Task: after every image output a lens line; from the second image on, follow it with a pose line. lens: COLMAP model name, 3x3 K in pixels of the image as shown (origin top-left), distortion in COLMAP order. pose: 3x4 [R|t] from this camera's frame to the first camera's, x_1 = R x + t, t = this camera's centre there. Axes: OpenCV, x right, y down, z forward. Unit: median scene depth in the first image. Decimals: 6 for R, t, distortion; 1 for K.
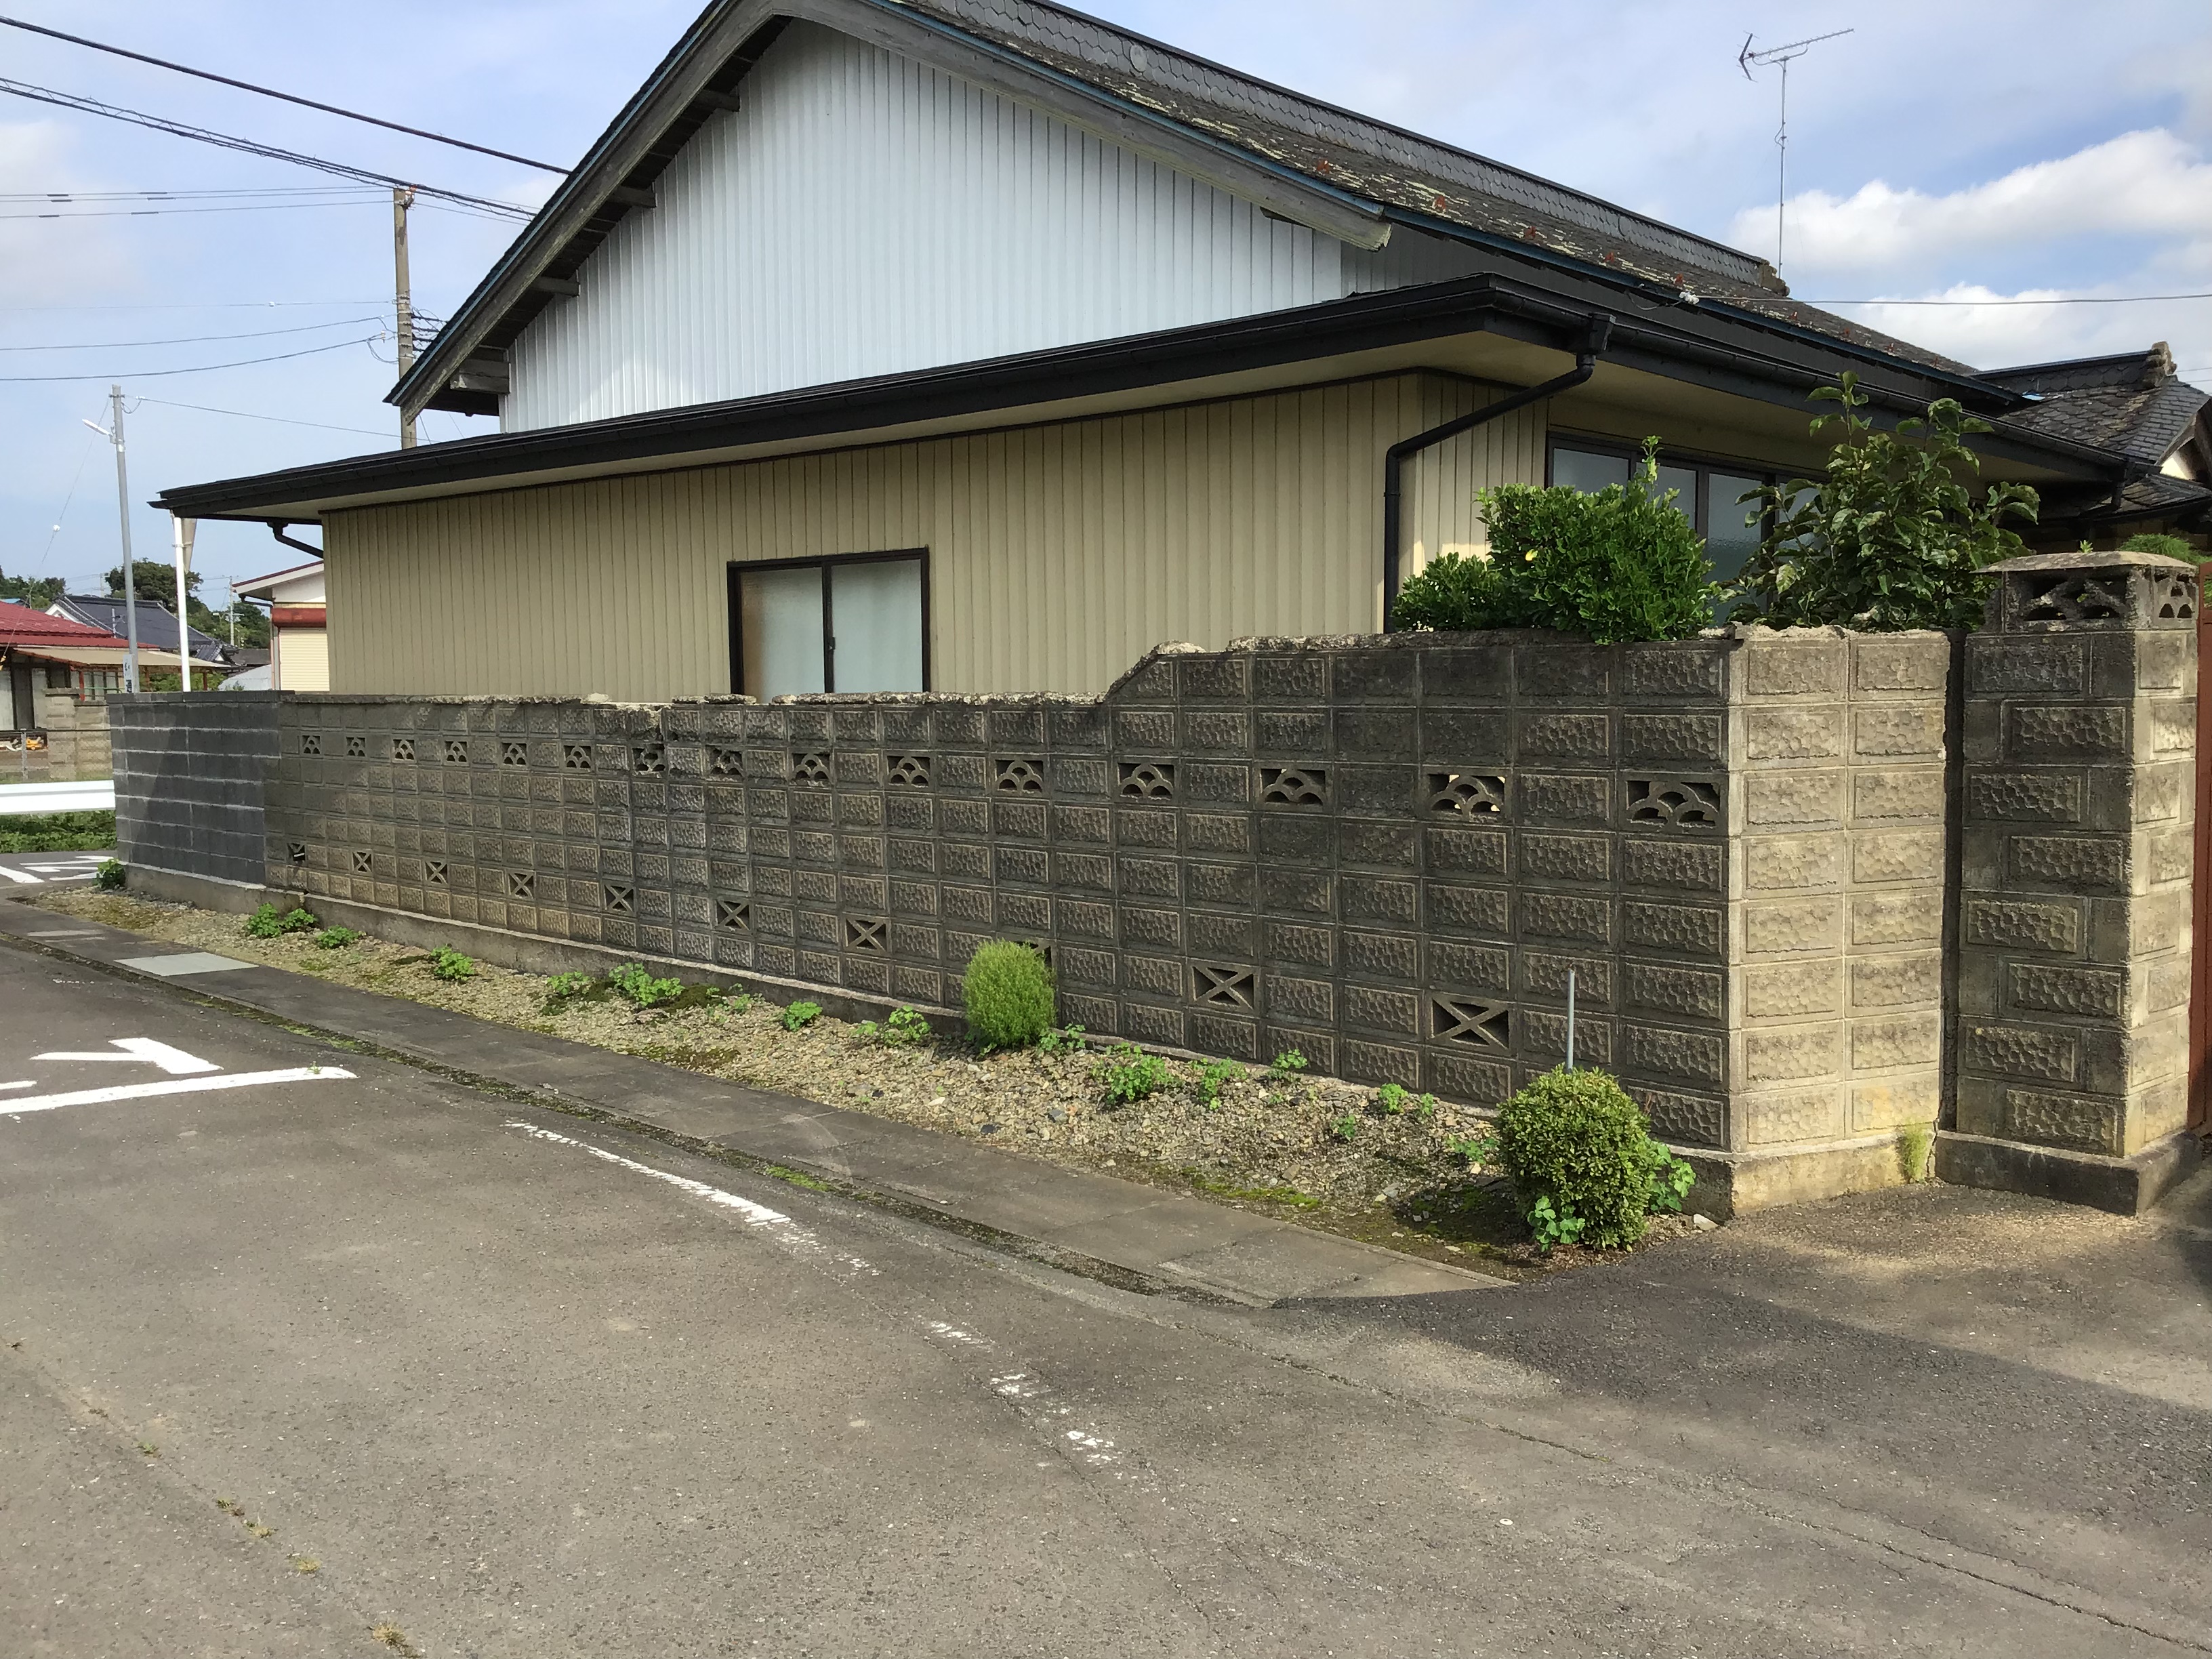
lens RADIAL K [[2035.3, 0, 1110.6], [0, 2035.3, 834.3], [0, 0, 1]] dist [0.056171, 0.000000]
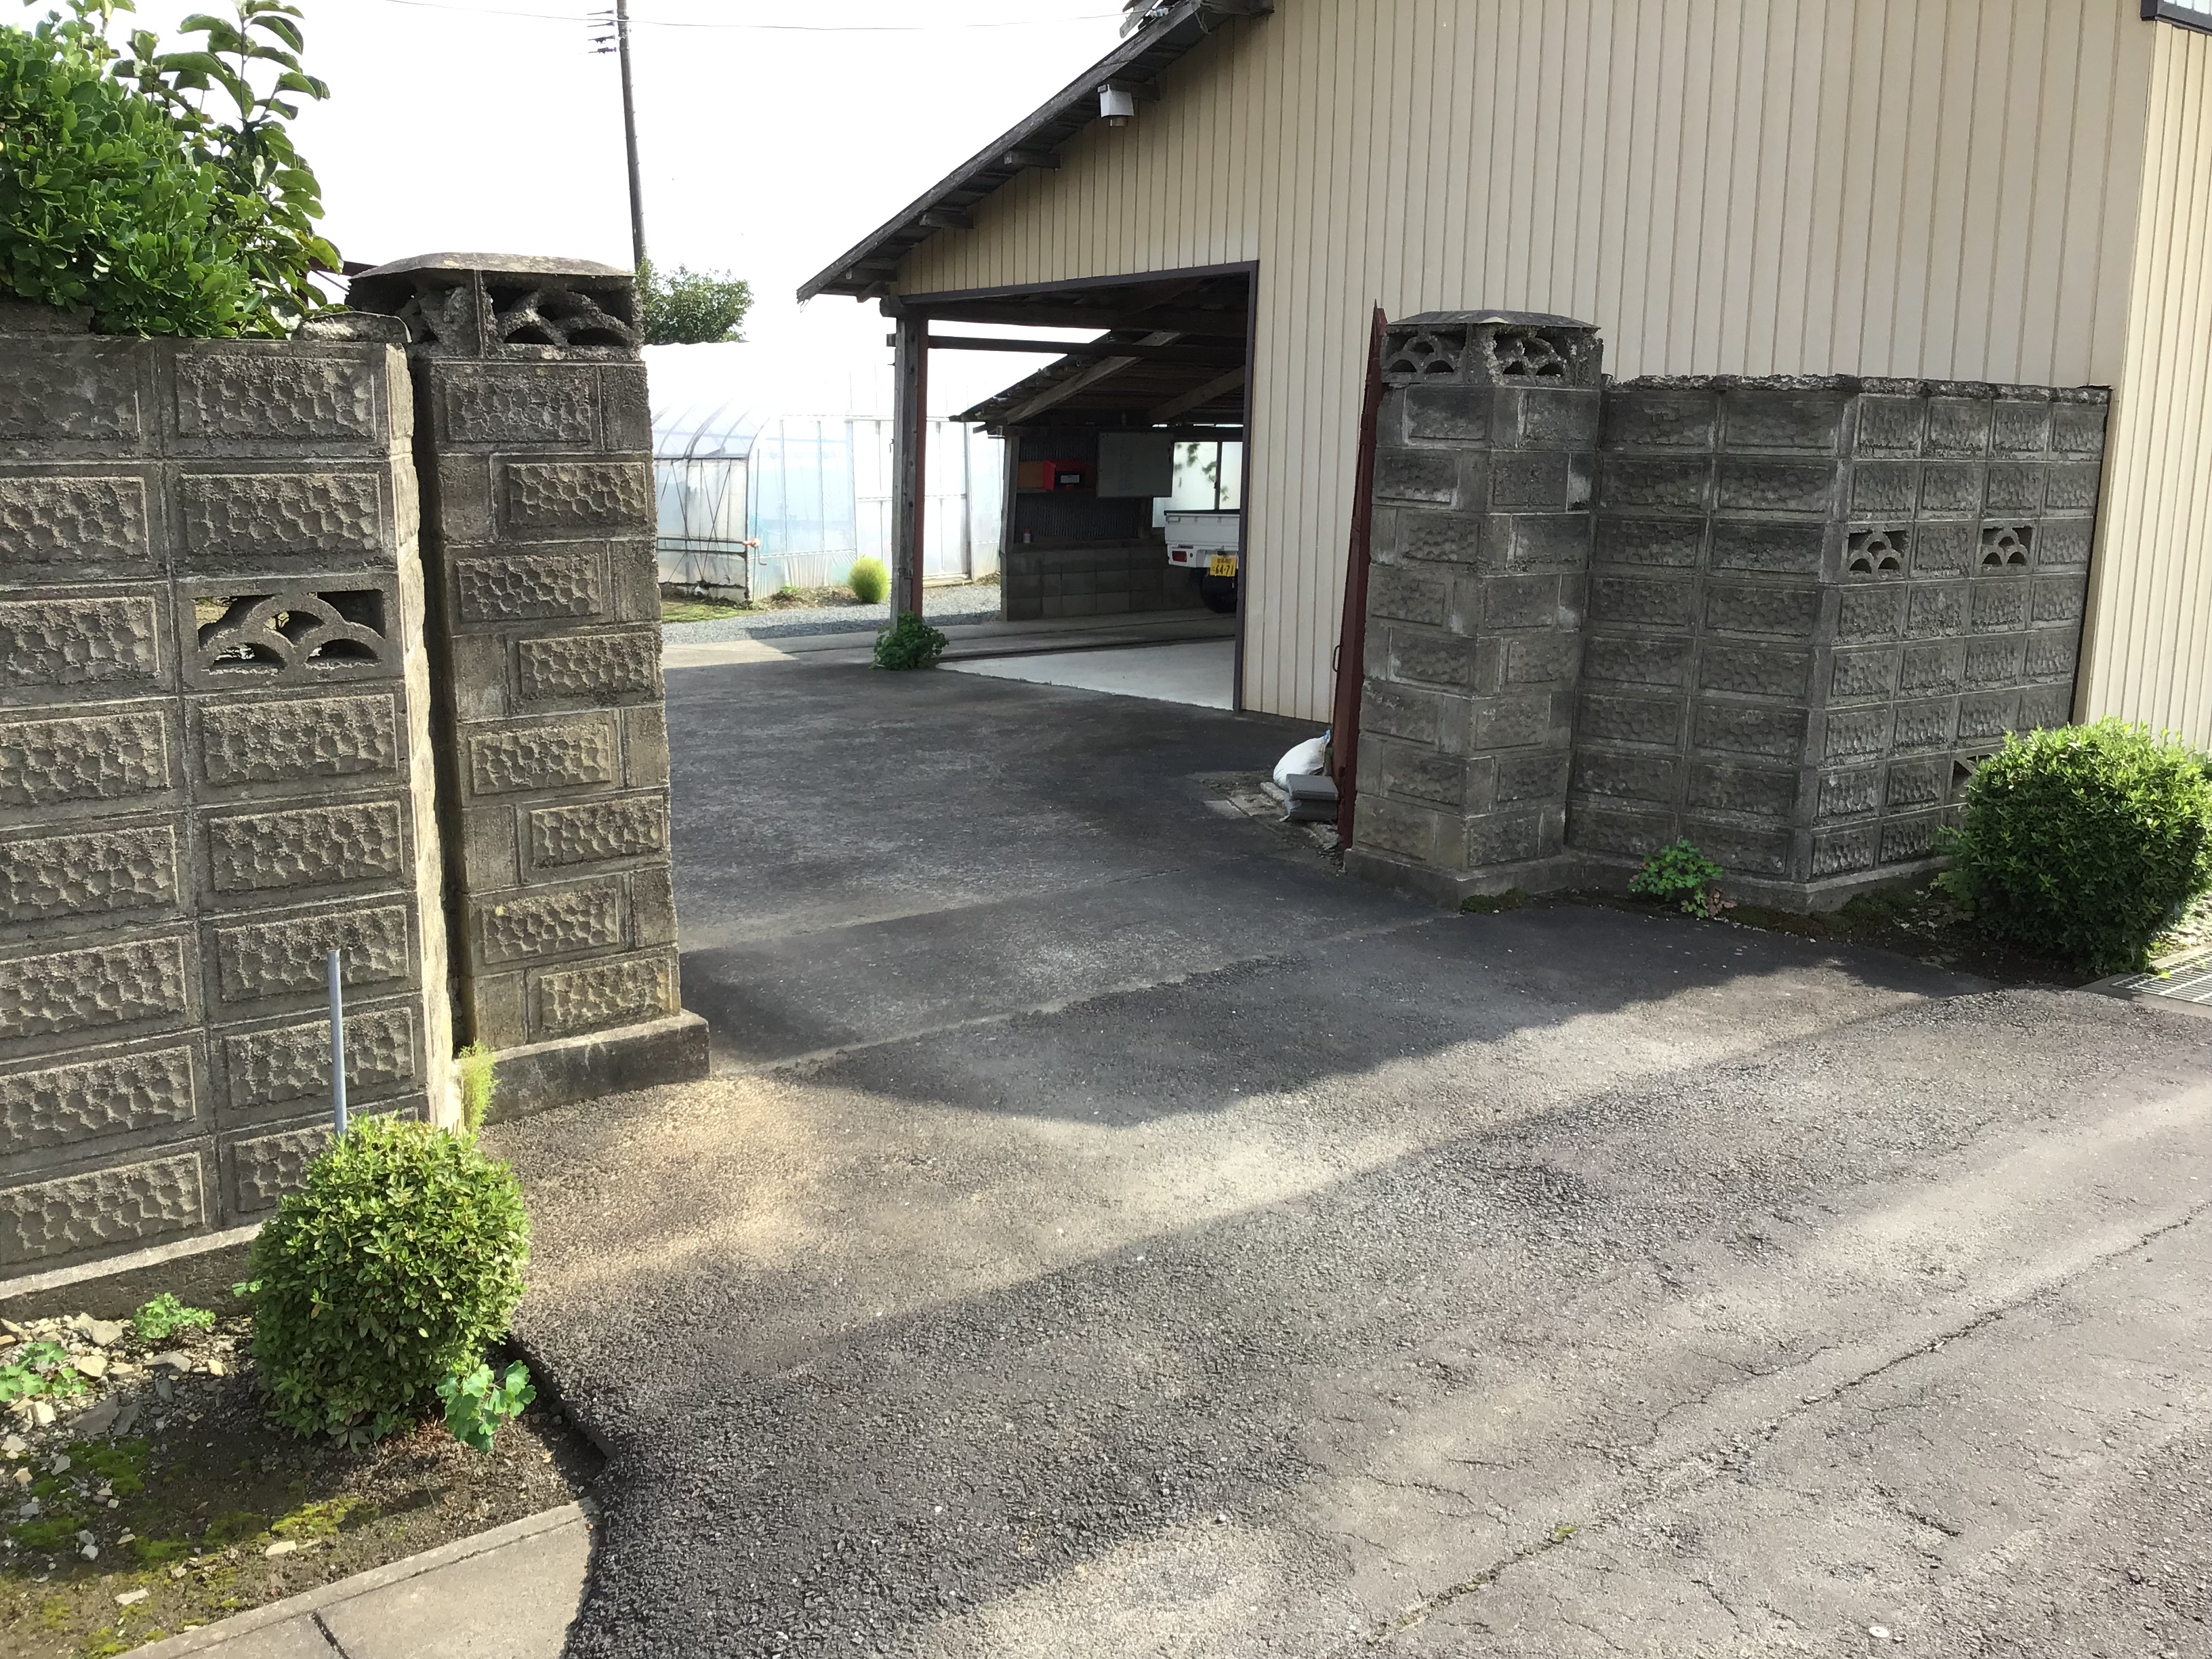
lens RADIAL K [[2035.3, 0, 1110.4], [0, 2035.3, 821.0], [0, 0, 1]] dist [0.056171, 0.000000]
pose [[0.089000, -0.170059, 0.981407, -0.278225], [0.086614, 0.982906, 0.162464, -0.036794], [-0.992259, 0.070544, 0.102208, 0.724729]]
